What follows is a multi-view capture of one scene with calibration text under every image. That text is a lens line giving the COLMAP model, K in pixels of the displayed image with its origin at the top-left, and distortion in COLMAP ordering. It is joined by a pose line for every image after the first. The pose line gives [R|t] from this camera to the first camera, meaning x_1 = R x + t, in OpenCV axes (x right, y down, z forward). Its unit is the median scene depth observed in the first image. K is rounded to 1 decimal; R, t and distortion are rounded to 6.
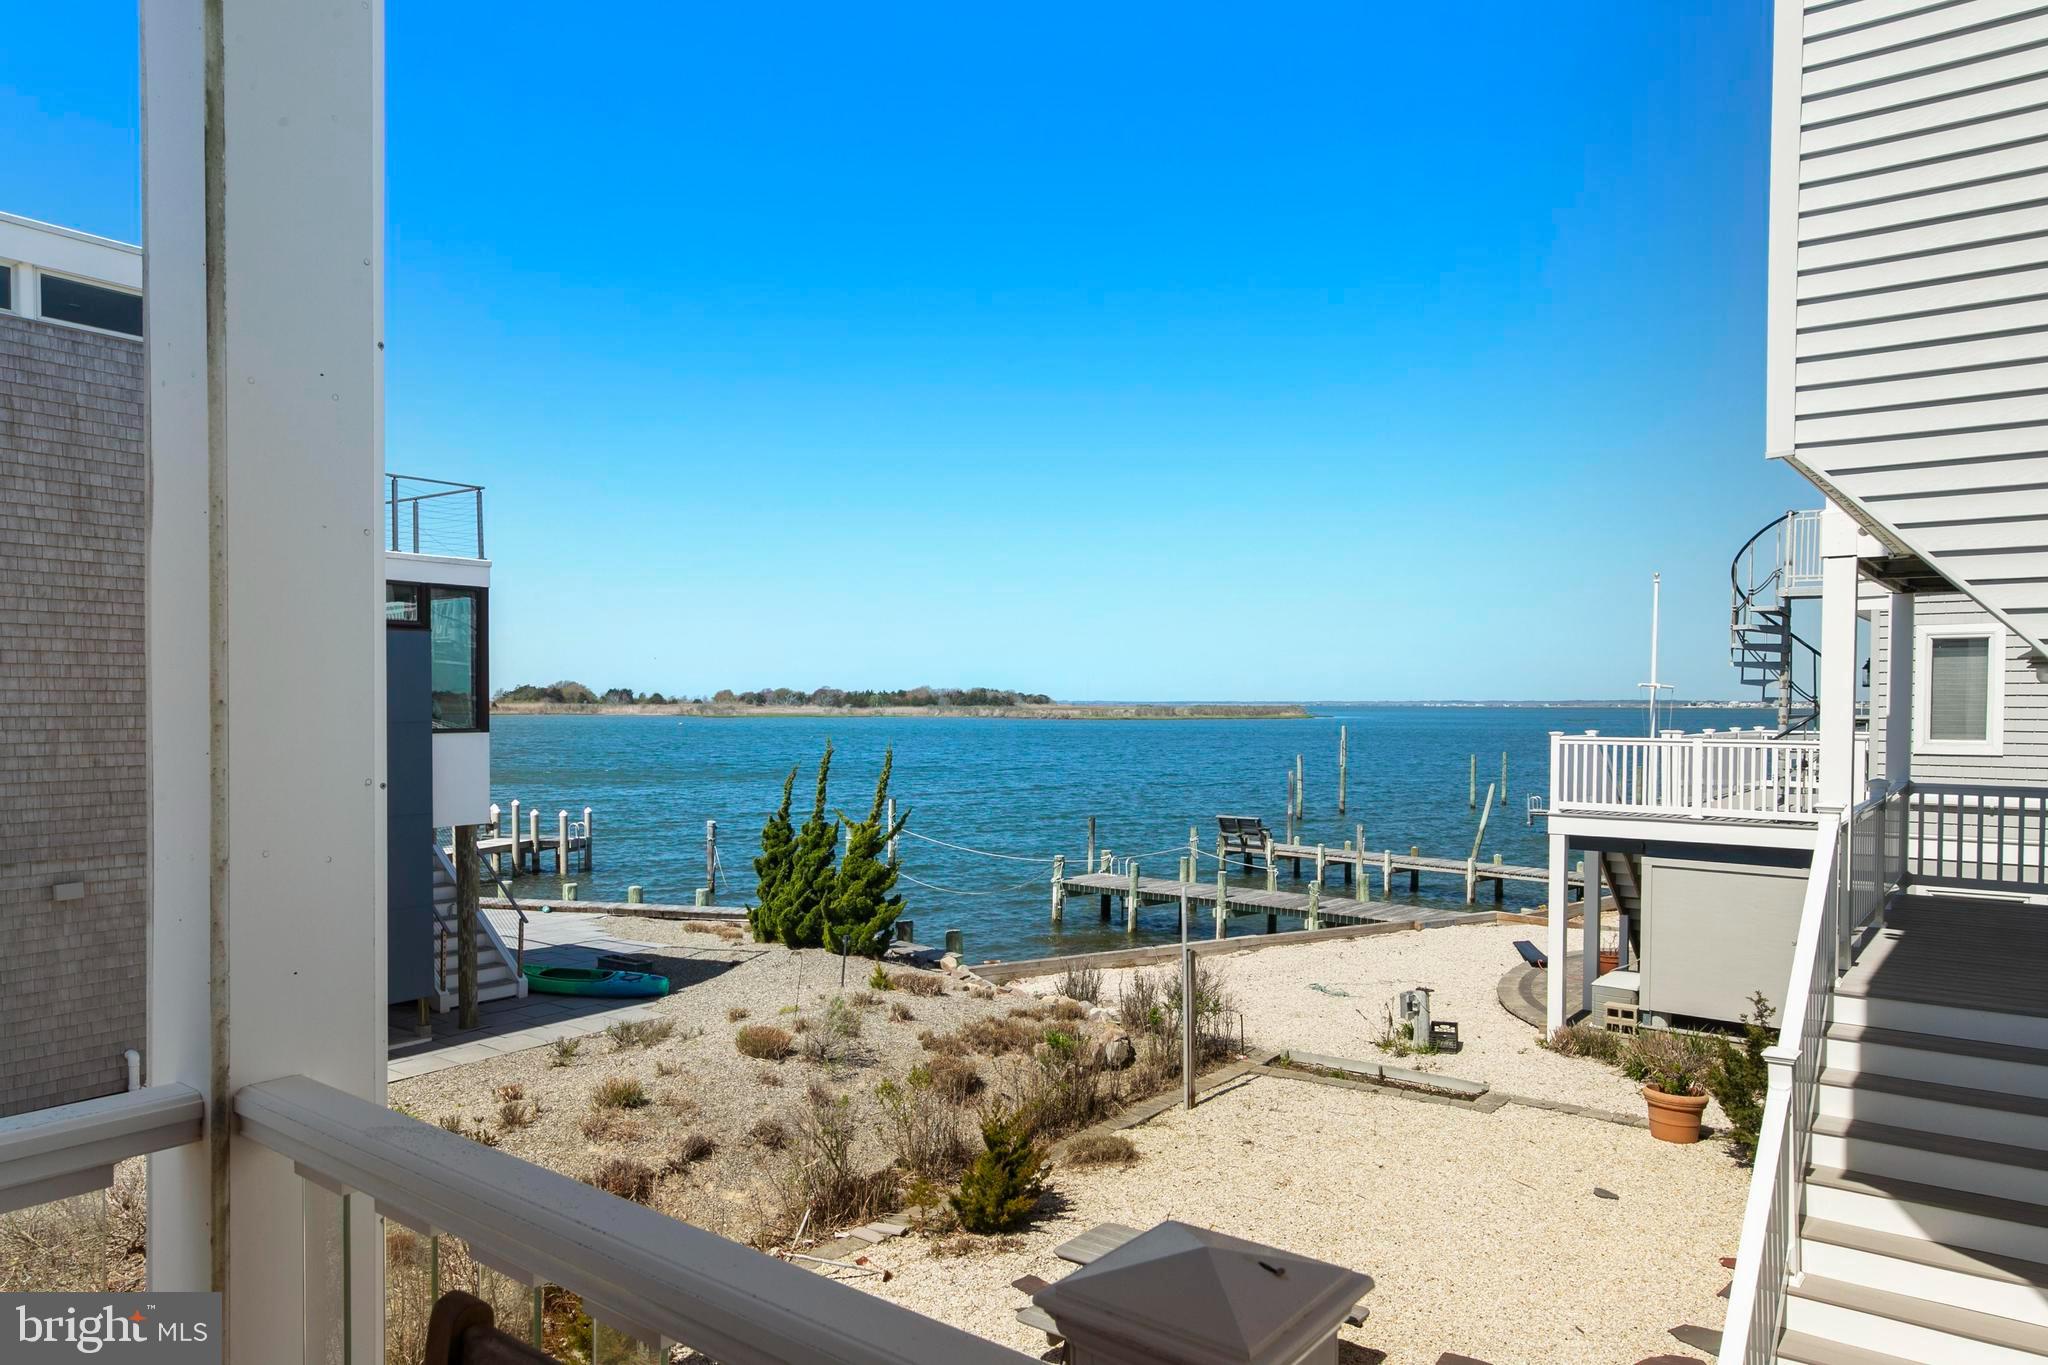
lens RADIAL K [[1363.5, 0, 1025.6], [0, 1363.5, 740.8], [0, 0, 1]] dist [0.012654, -0.000432]
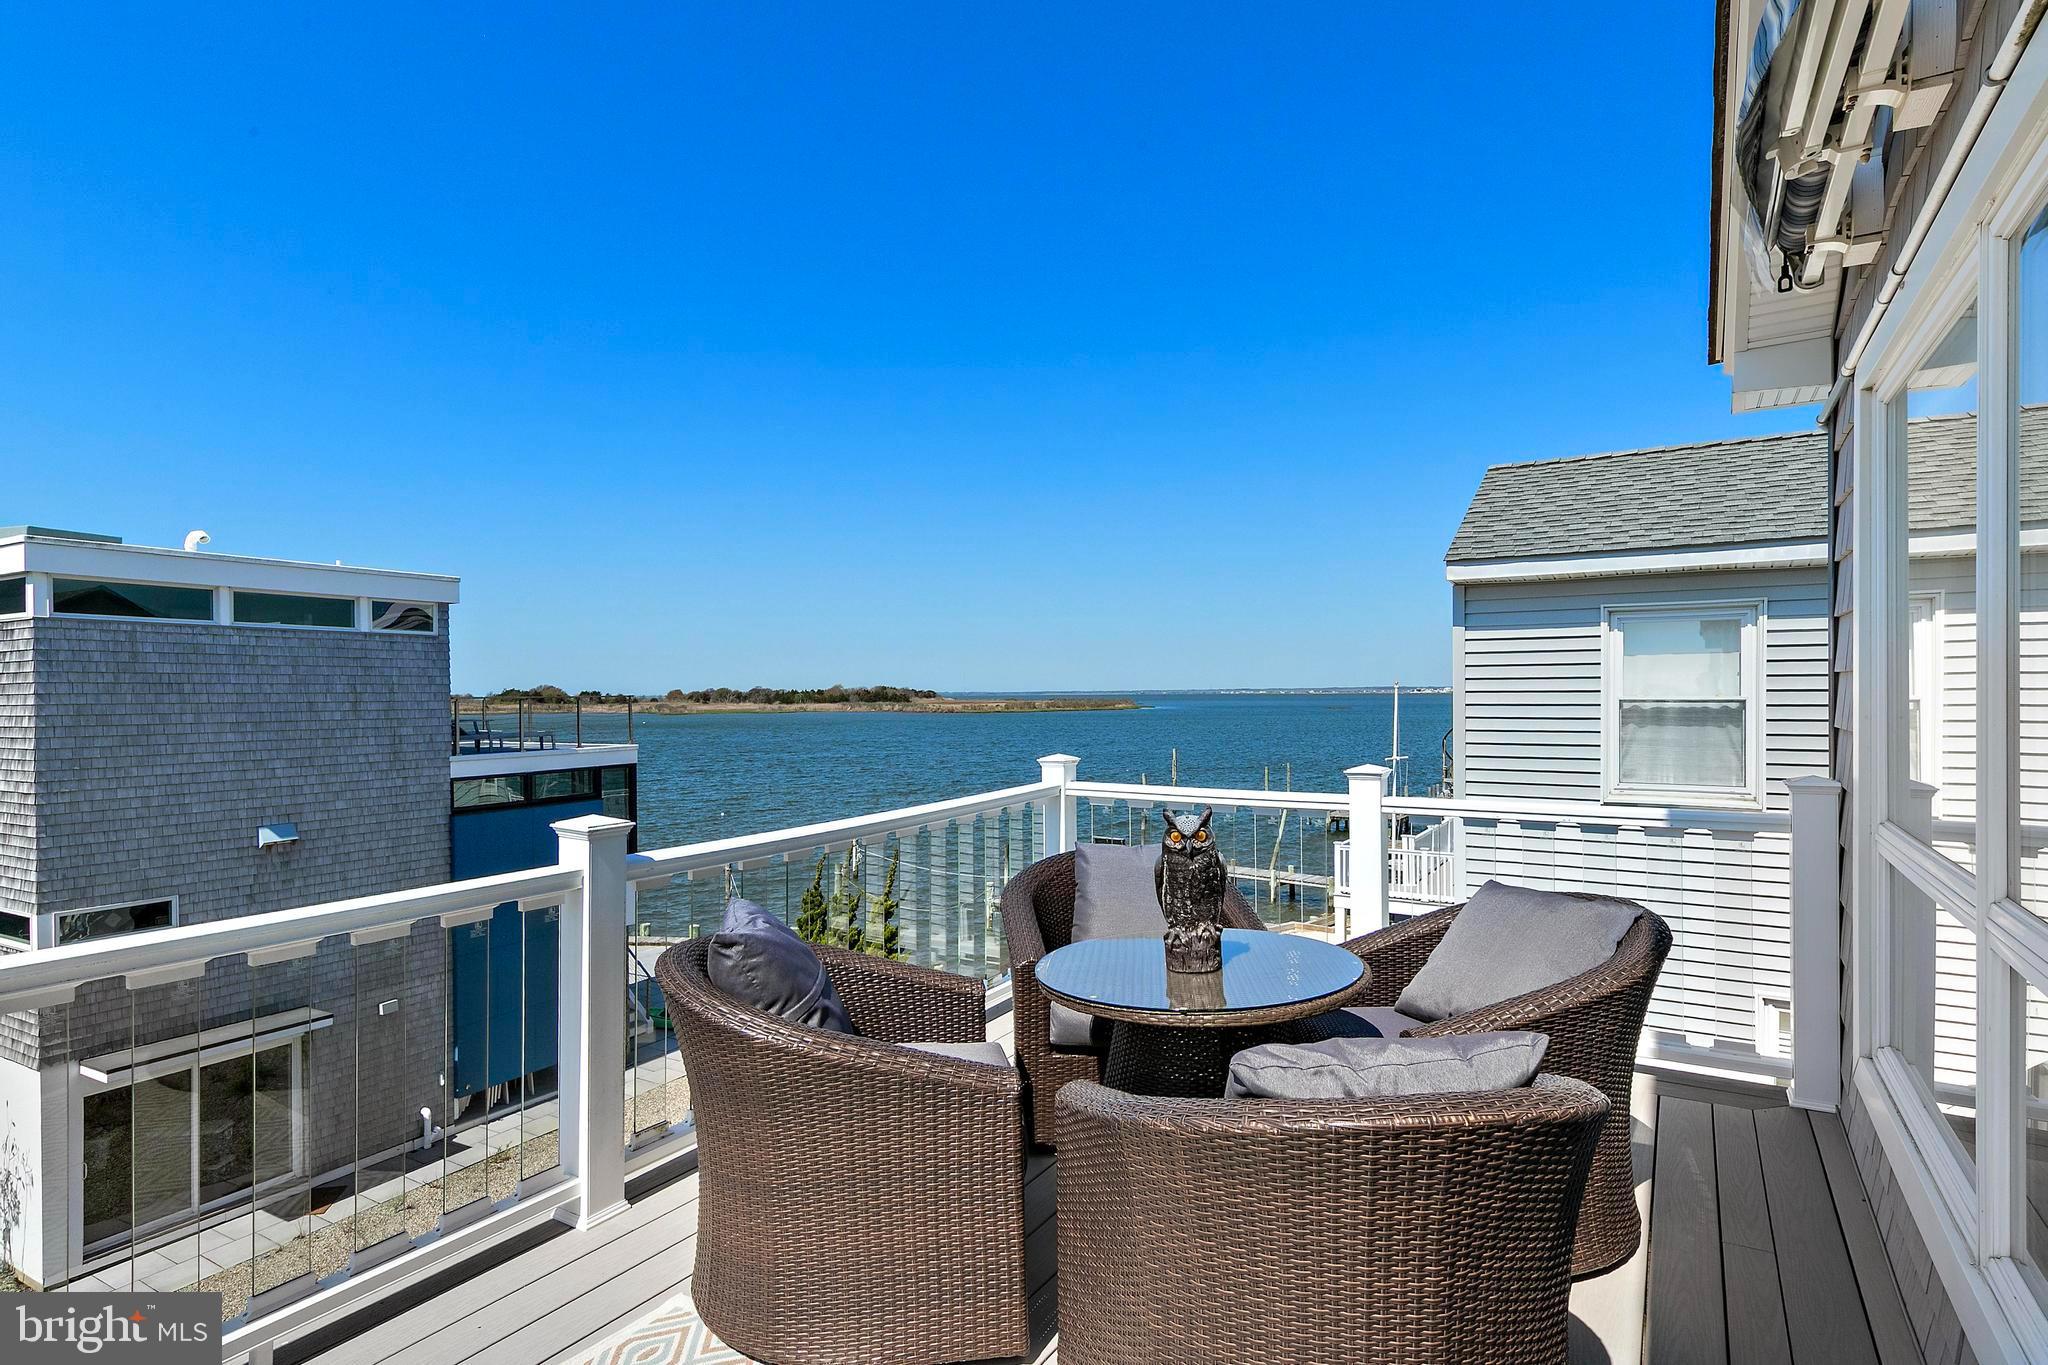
lens RADIAL K [[1087.5, 0, 1013.6], [0, 1087.5, 698.2], [0, 0, 1]] dist [0.014293, -0.000066]
pose [[0.995118, -0.011415, 0.098033, -0.105672], [0.012332, 0.999886, -0.008753, -0.171305], [-0.097922, 0.009919, 0.995145, -0.215137]]
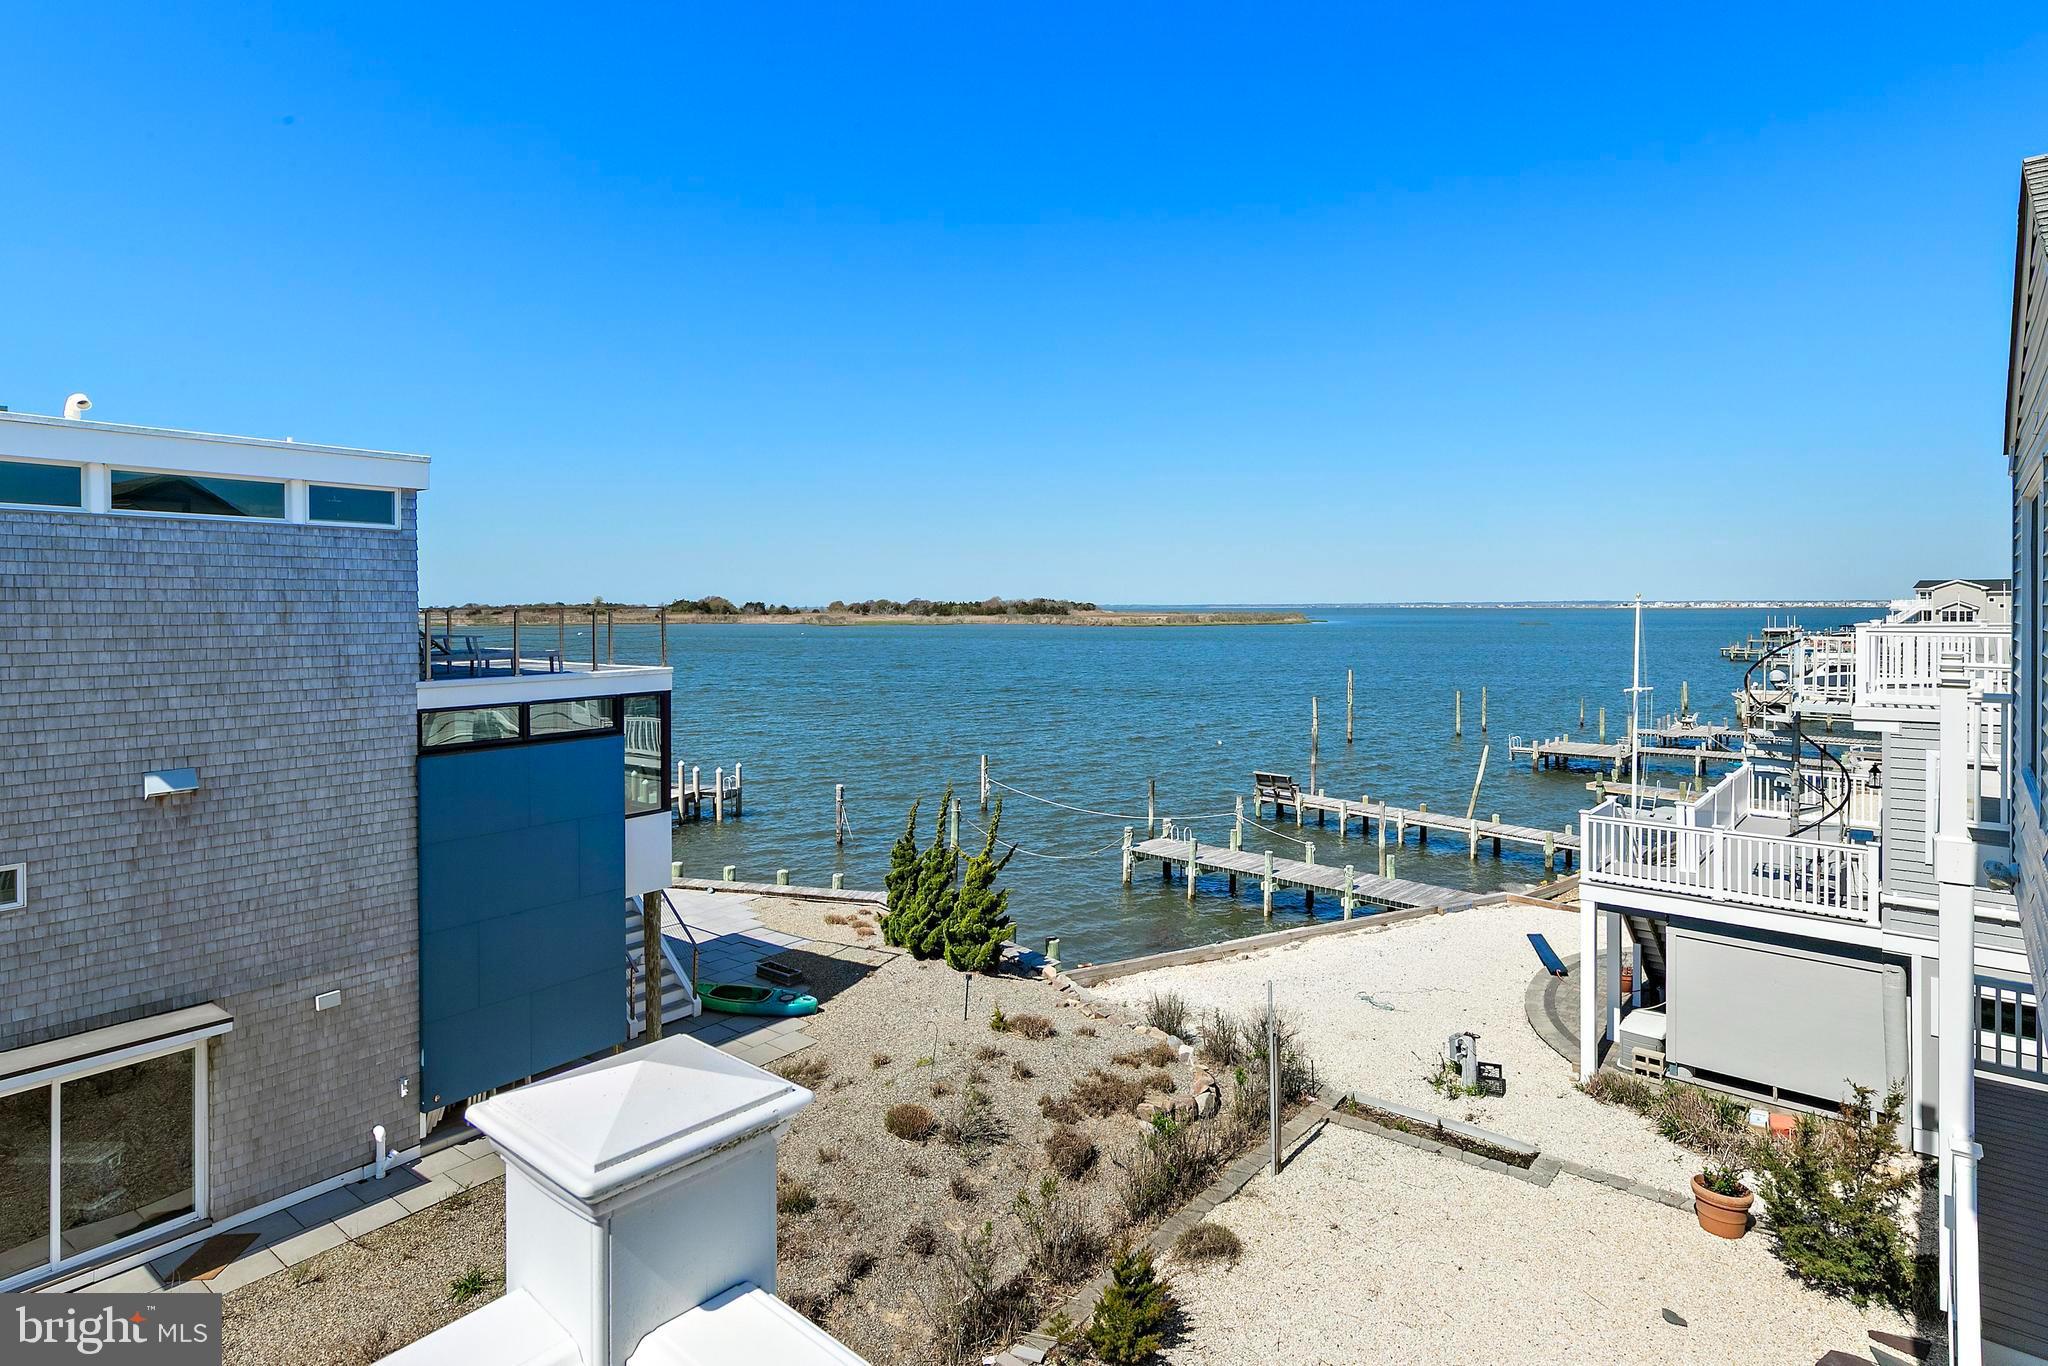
lens RADIAL K [[1087.5, 0, 1023.9], [0, 1087.5, 607.8], [0, 0, 1]] dist [0.014293, -0.000066]
pose [[0.999007, -0.006202, -0.044124, -0.043106], [0.005644, 0.999903, -0.012760, -0.174518], [0.044199, 0.012498, 0.998945, 0.062192]]
